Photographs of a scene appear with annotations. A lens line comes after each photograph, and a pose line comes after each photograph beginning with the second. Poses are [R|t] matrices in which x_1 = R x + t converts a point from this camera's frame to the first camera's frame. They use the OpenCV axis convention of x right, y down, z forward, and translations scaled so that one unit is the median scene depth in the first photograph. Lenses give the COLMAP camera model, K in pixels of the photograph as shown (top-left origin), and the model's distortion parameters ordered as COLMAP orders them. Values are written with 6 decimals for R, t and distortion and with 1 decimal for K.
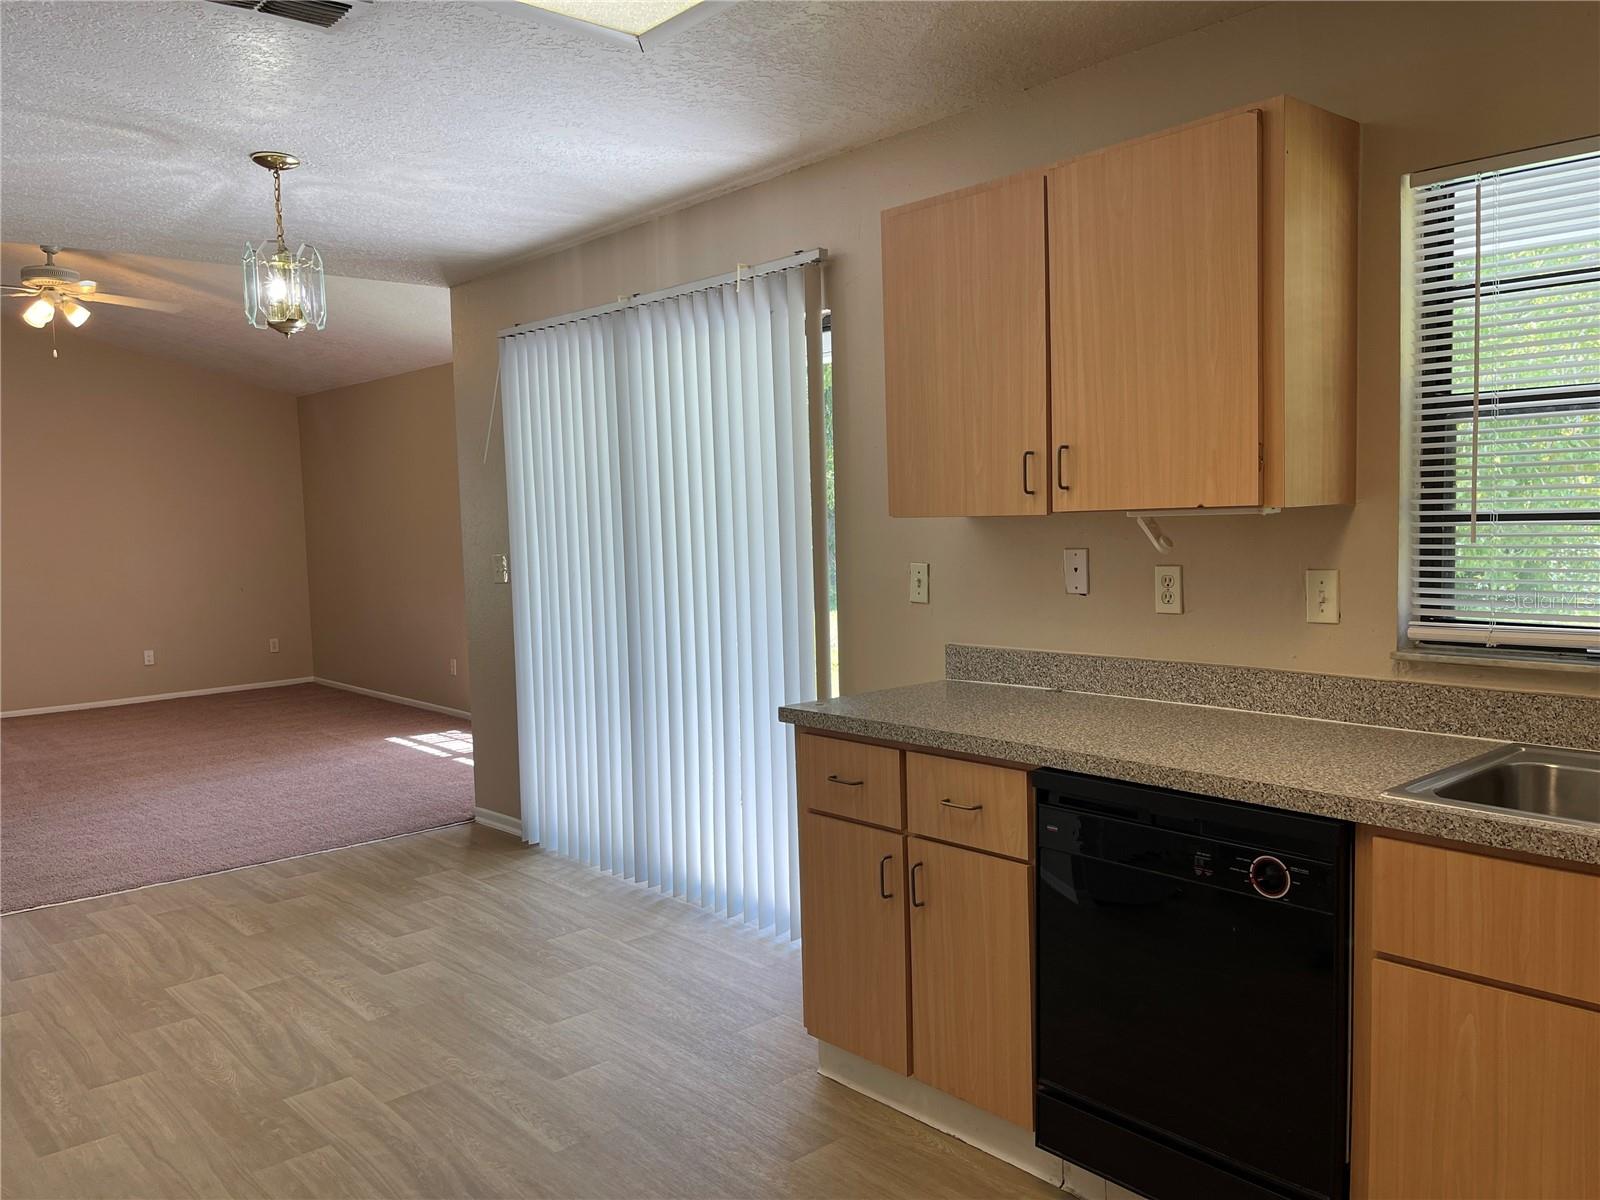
lens RADIAL K [[1219.7, 0, 798.9], [0, 1219.7, 598.2], [0, 0, 1]] dist [0.003328, -0.009117]
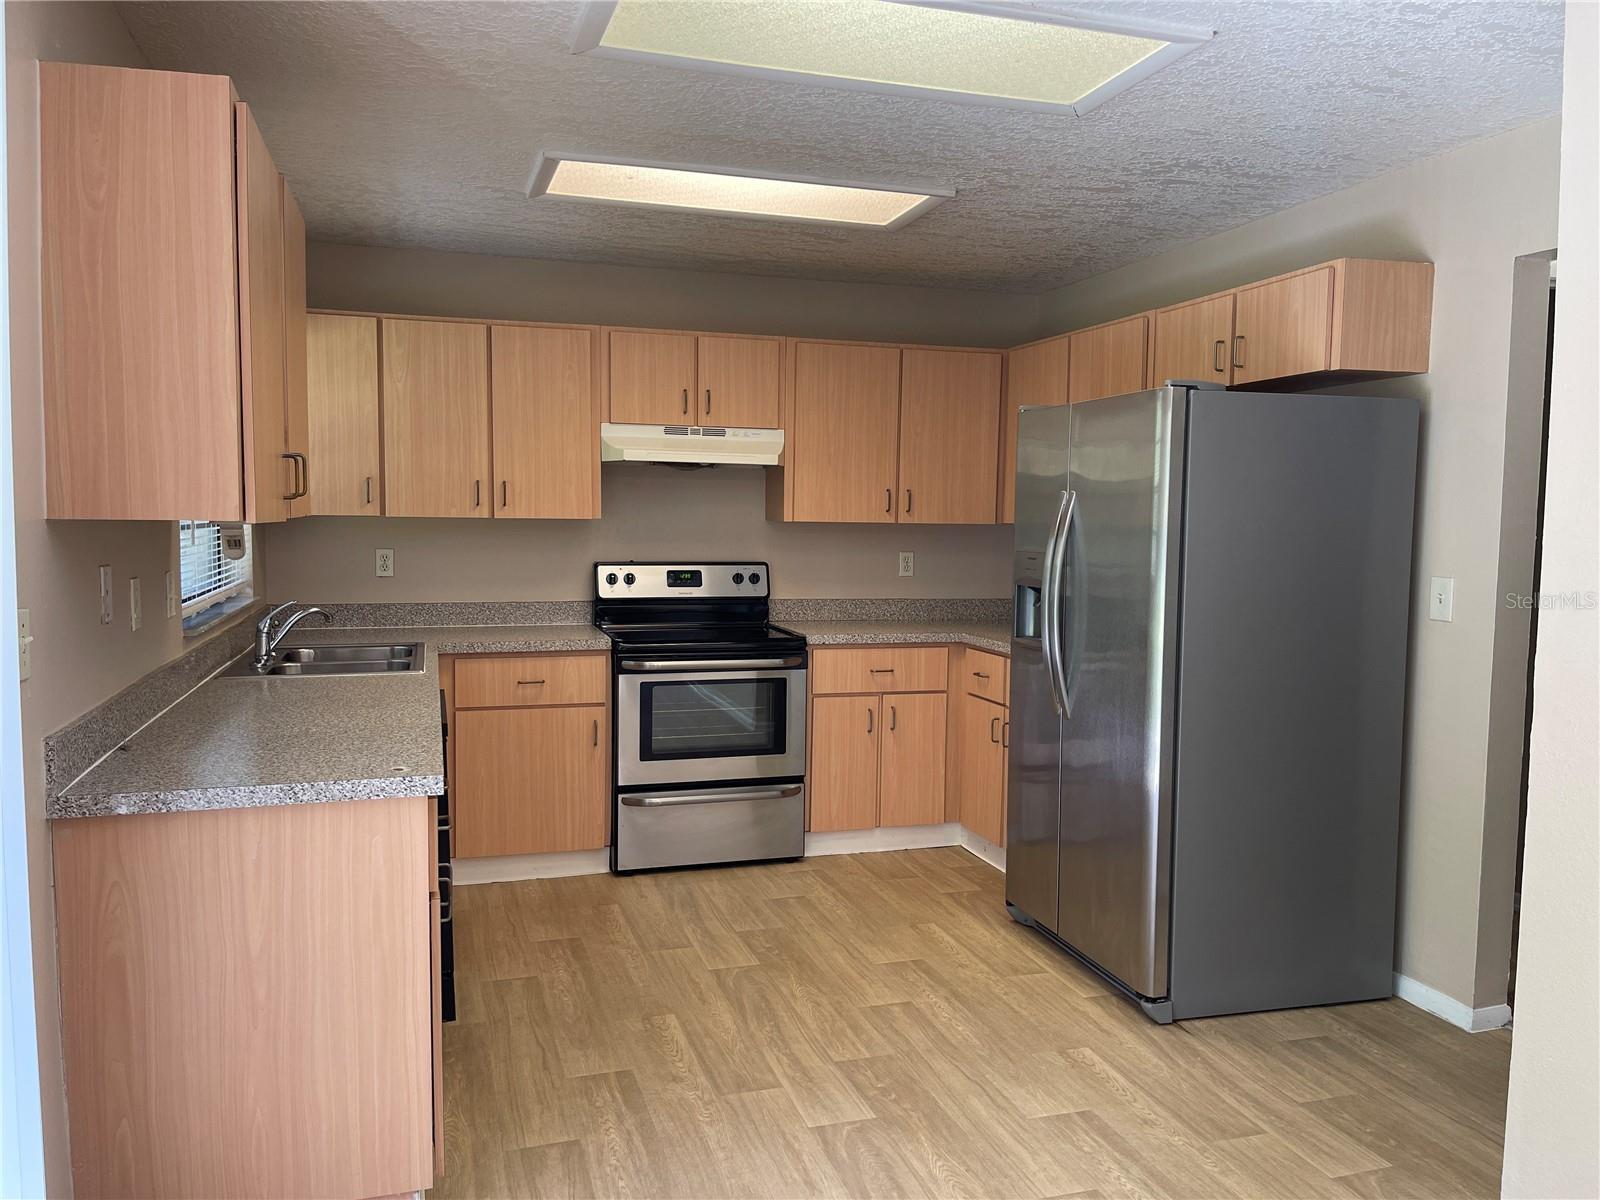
lens RADIAL K [[1219.7, 0, 798.9], [0, 1219.7, 602.1], [0, 0, 1]] dist [0.003328, -0.009117]
pose [[-0.907645, 0.008922, 0.419644, -0.954217], [0.072099, 0.988229, 0.134930, -0.131684], [-0.413500, 0.152724, -0.897604, 1.977583]]
